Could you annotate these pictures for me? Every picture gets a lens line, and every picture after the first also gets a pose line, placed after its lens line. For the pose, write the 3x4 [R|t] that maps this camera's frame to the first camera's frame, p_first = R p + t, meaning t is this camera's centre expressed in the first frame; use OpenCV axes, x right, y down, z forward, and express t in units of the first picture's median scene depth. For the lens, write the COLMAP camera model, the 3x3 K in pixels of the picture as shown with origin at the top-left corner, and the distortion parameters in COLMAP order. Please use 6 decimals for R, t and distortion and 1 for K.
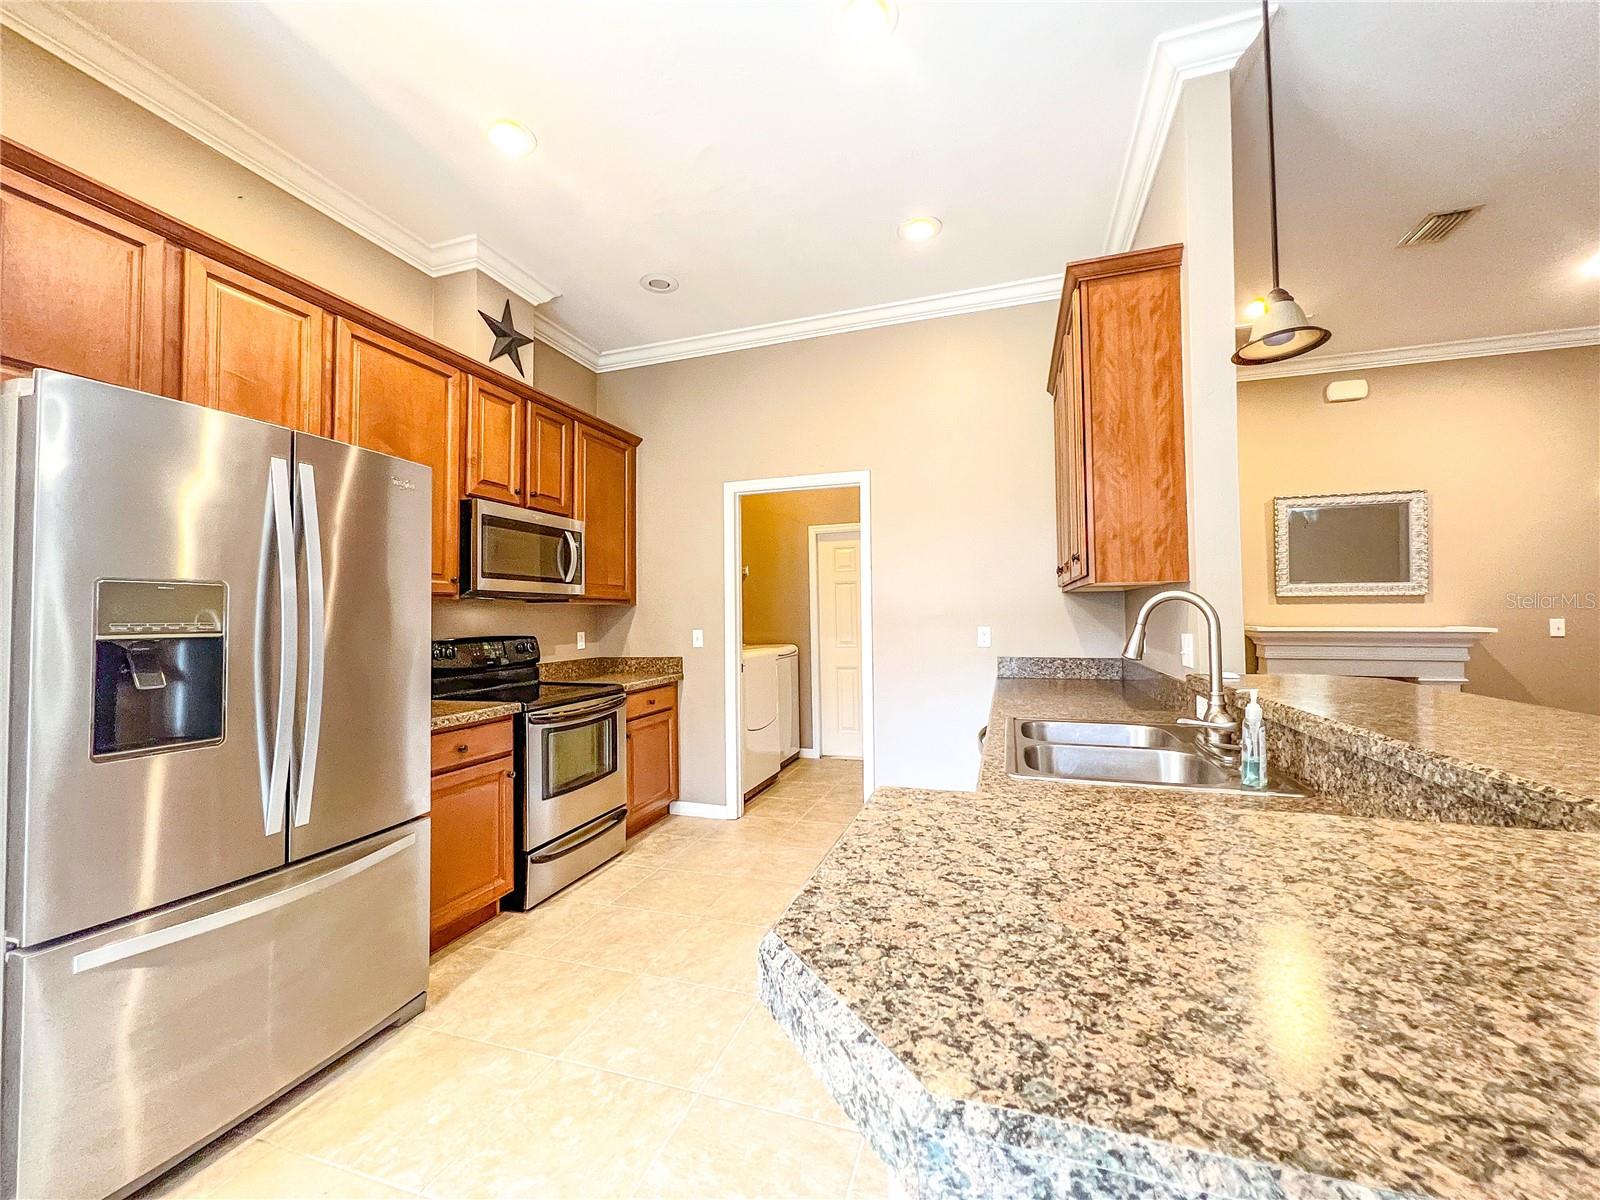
lens RADIAL K [[644.0, 0, 805.8], [0, 644.0, 599.1], [0, 0, 1]] dist [-0.003007, 0.000725]
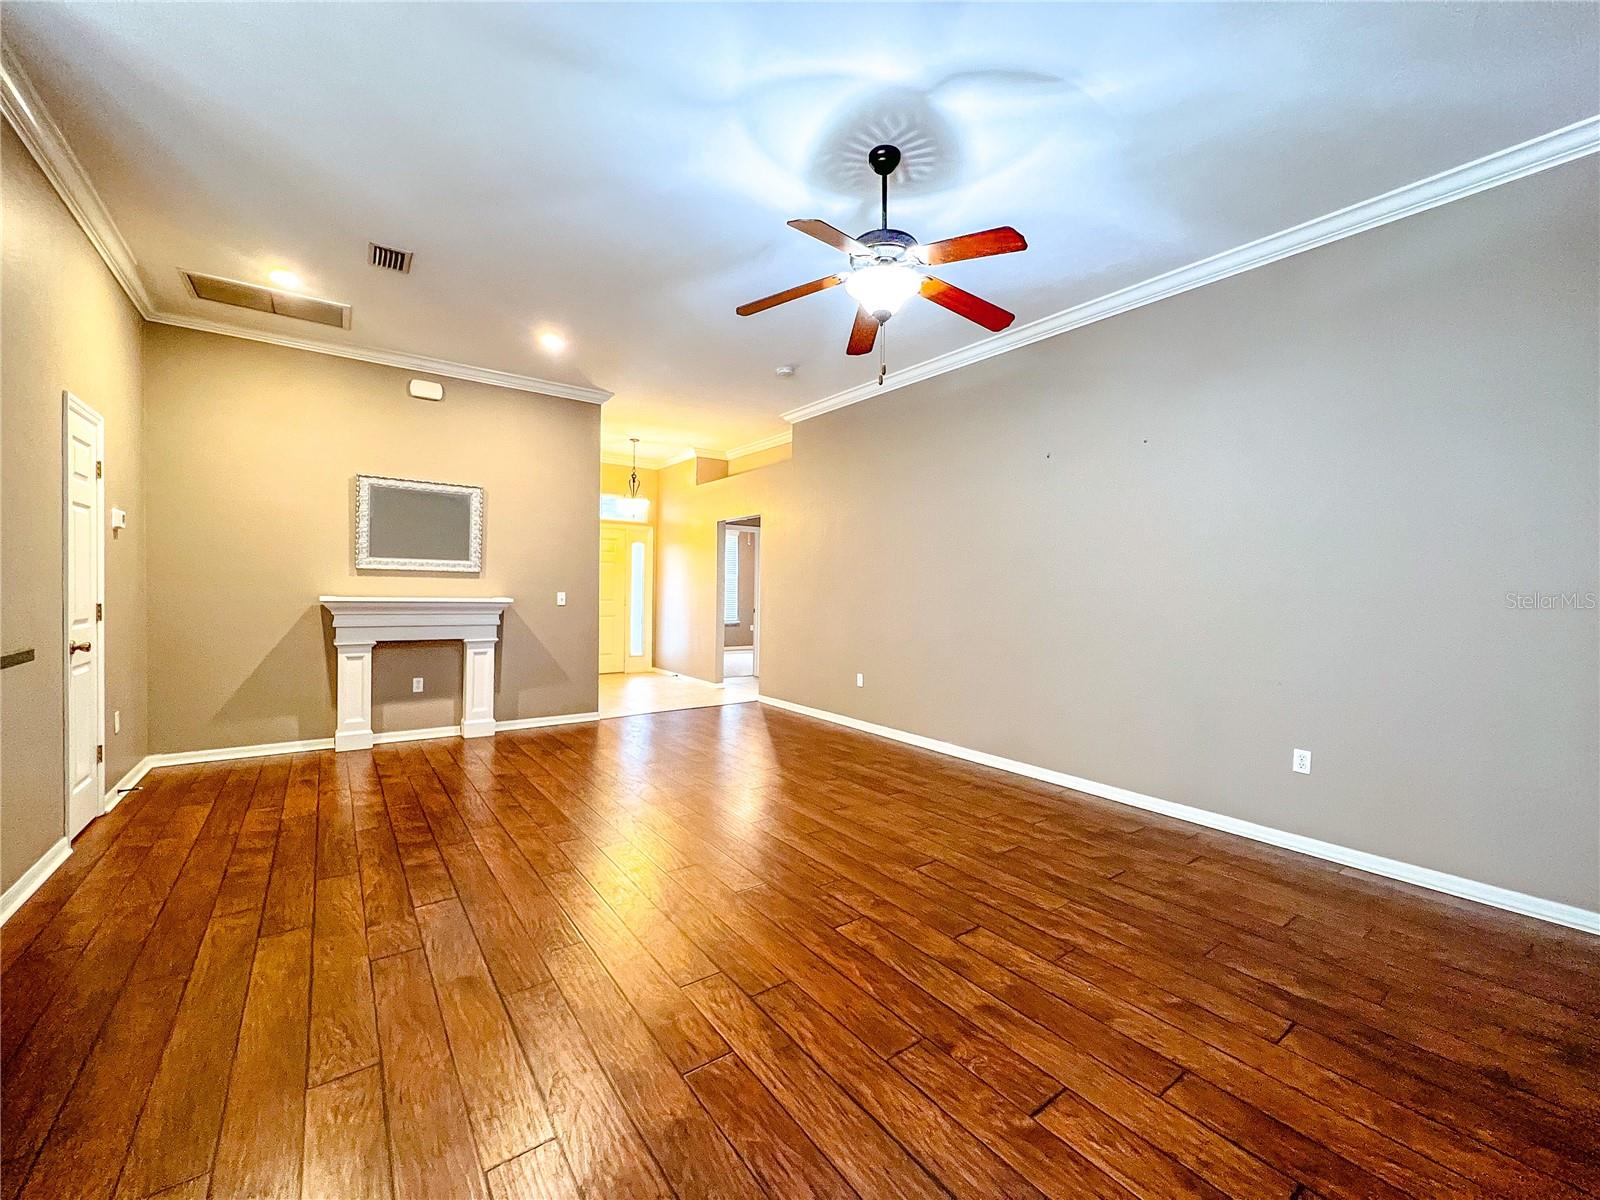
lens RADIAL K [[644.0, 0, 795.7], [0, 644.0, 599.5], [0, 0, 1]] dist [-0.003007, 0.000725]
pose [[0.573952, 0.006162, 0.818866, 0.345653], [-0.041497, 0.998906, 0.021569, -0.007078], [-0.817837, -0.046360, 0.573580, -0.247984]]
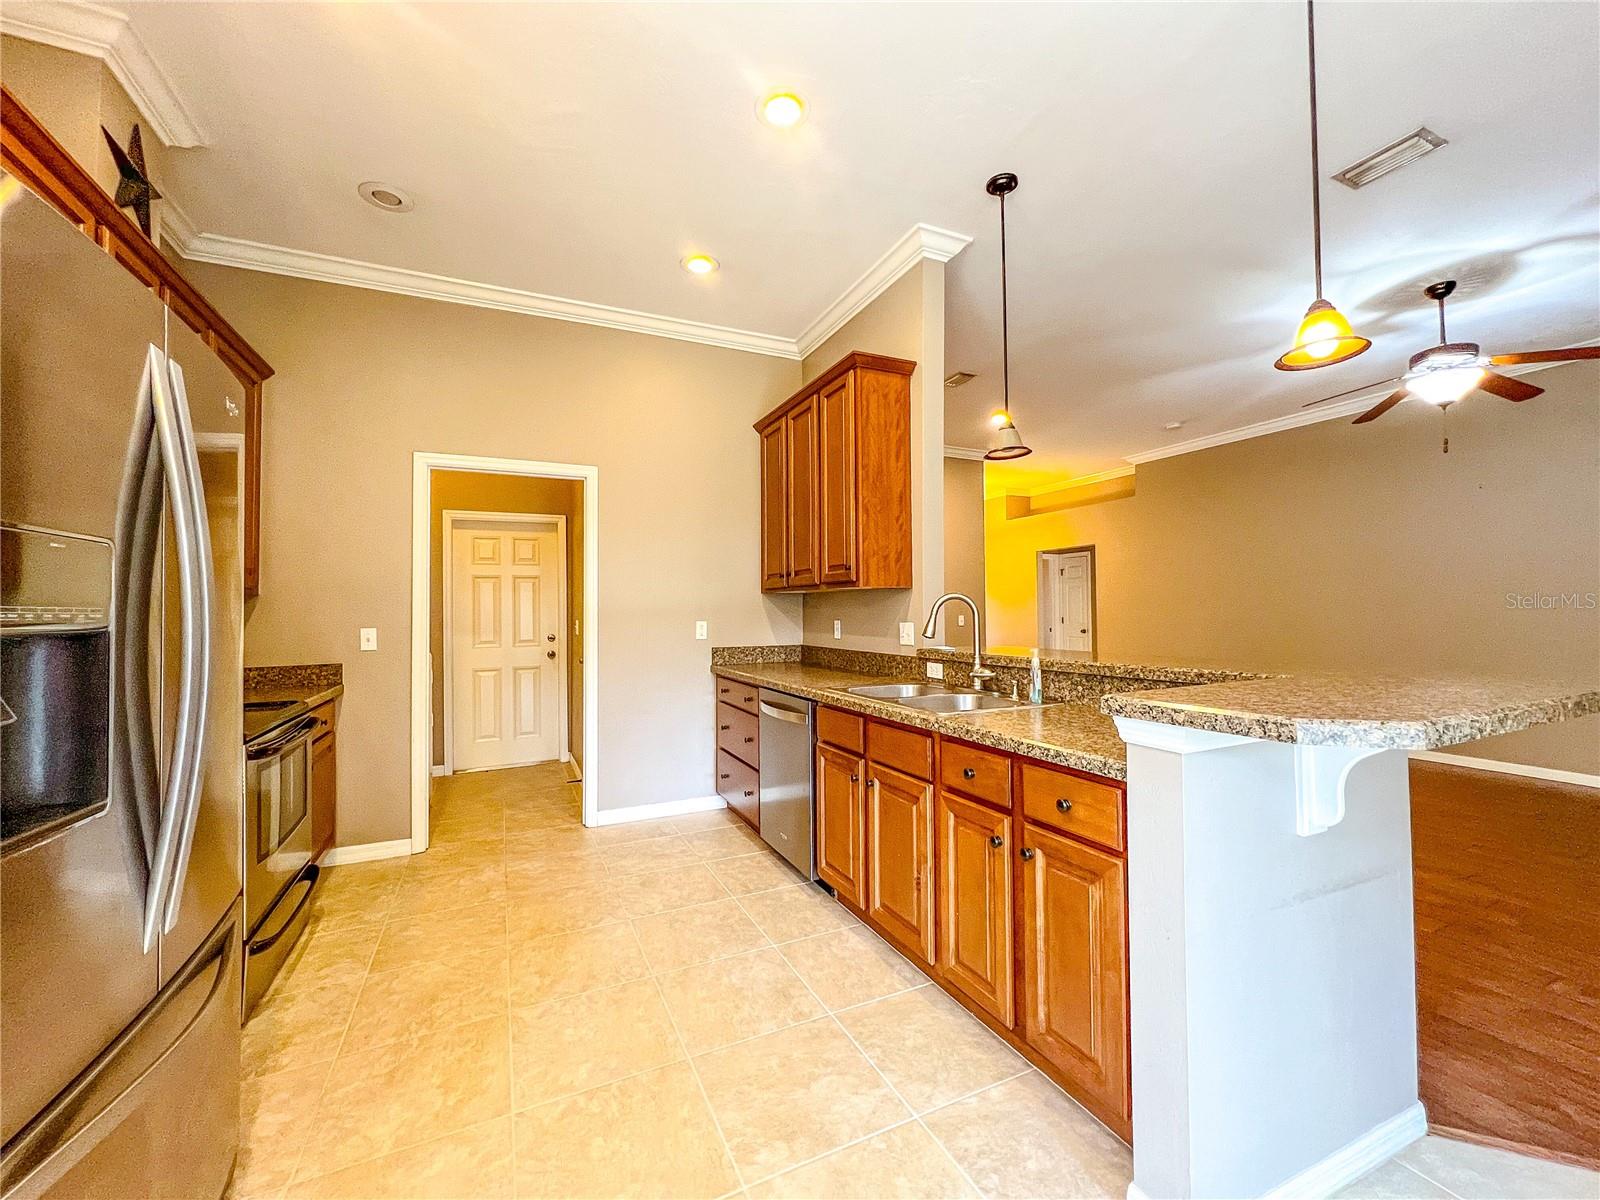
lens RADIAL K [[644.0, 0, 794.6], [0, 644.0, 600.7], [0, 0, 1]] dist [-0.003007, 0.000725]
pose [[0.726889, 0.016933, 0.686546, -0.376116], [-0.017252, 0.999831, -0.006394, 0.010184], [-0.686538, -0.007197, 0.727059, 0.058067]]
